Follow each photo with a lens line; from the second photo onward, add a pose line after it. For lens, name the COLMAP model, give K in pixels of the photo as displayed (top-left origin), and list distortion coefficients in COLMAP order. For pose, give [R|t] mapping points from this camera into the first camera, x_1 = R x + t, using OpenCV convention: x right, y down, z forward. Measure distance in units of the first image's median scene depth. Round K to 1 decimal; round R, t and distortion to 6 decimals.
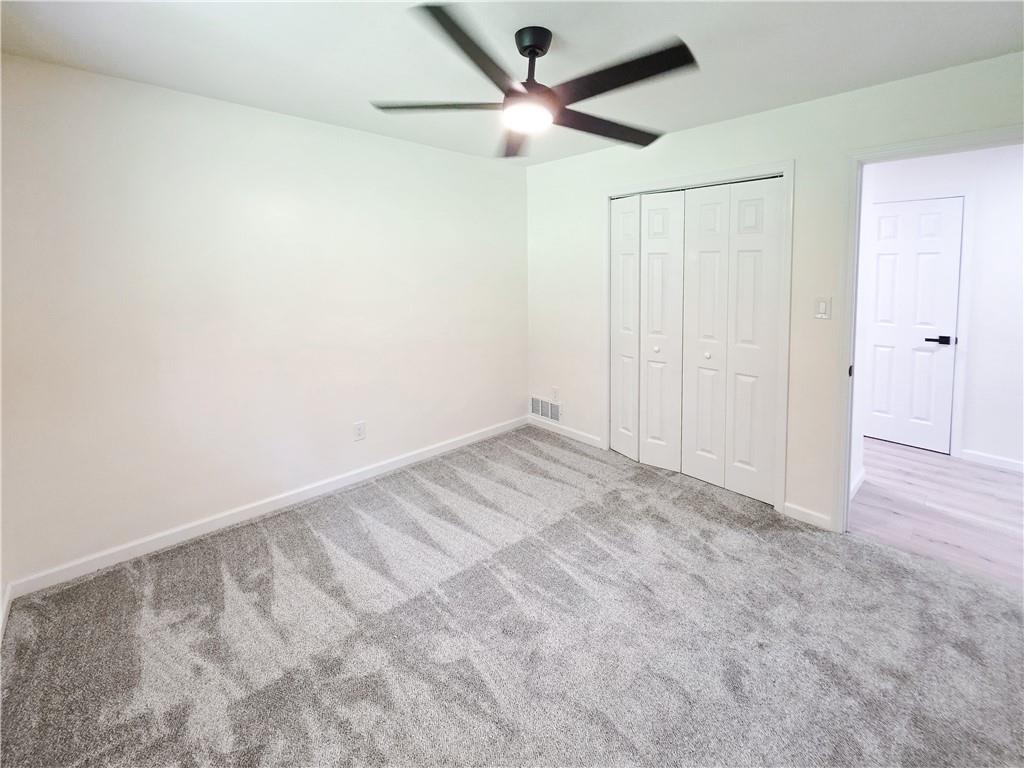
lens RADIAL K [[410.4, 0, 507.8], [0, 410.4, 383.3], [0, 0, 1]] dist [0.000309, 0.001222]
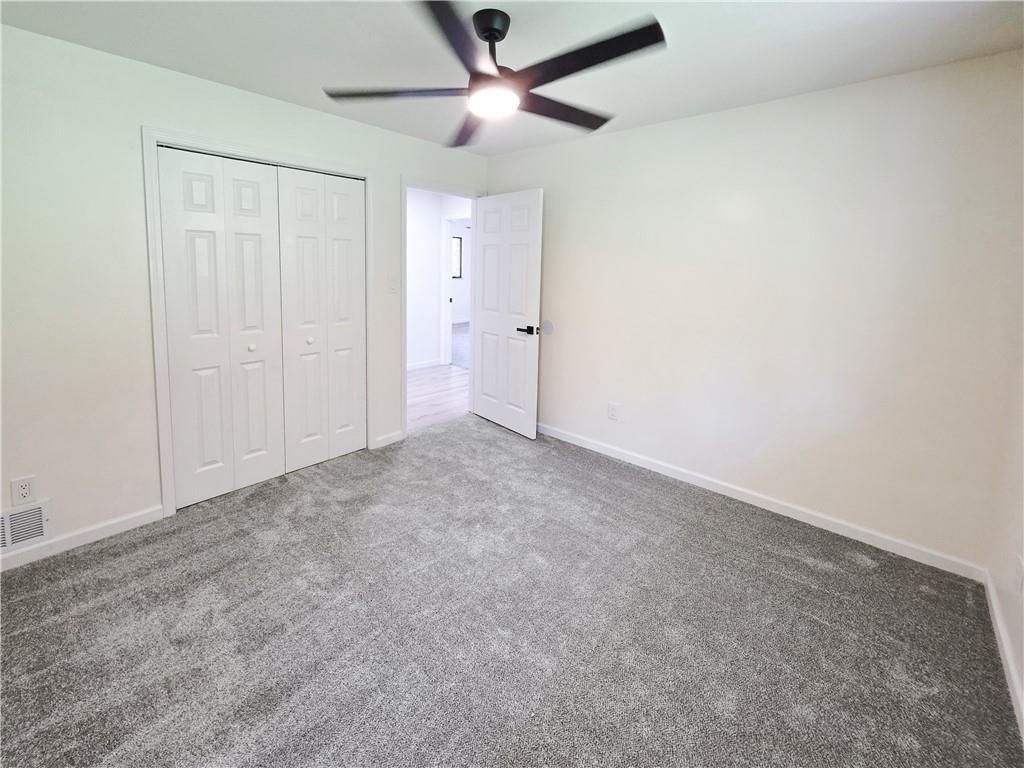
lens RADIAL K [[410.4, 0, 507.8], [0, 410.4, 383.5], [0, 0, 1]] dist [0.000309, 0.001222]
pose [[-0.042988, -0.289759, 0.956134, -0.522098], [0.242218, 0.925444, 0.291349, -0.144785], [-0.969269, 0.244117, 0.030402, 0.516299]]
